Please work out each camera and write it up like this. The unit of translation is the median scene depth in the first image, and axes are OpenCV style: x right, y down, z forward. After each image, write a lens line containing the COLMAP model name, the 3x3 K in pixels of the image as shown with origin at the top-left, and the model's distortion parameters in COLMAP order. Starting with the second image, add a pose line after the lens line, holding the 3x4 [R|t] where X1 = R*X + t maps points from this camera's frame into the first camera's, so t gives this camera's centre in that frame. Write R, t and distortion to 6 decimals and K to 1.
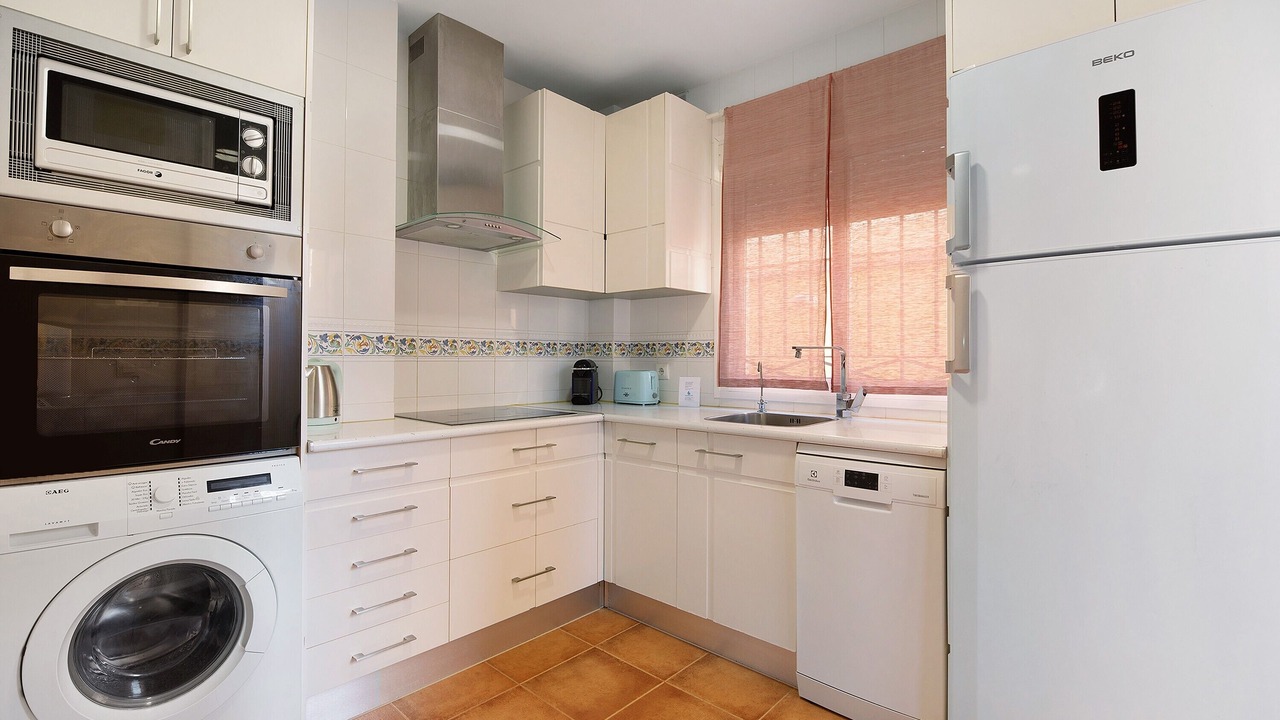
lens RADIAL K [[576.1, 0, 640.1], [0, 576.1, 361.7], [0, 0, 1]] dist [0.003117, -0.002581]
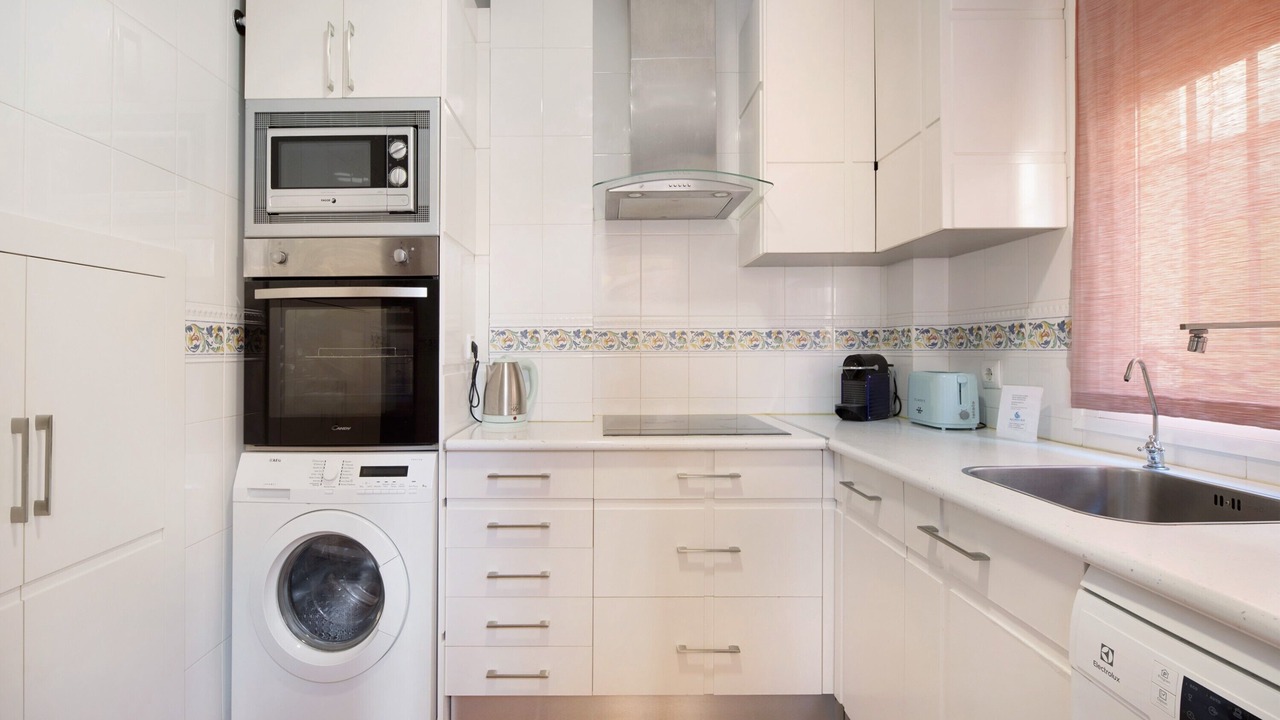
lens RADIAL K [[609.8, 0, 639.9], [0, 609.8, 350.9], [0, 0, 1]] dist [-0.000640, 0.000097]
pose [[0.666513, -0.007162, -0.745459, 0.328611], [0.003470, 0.999973, -0.006505, -0.004799], [0.745485, 0.001749, 0.666520, 0.410214]]
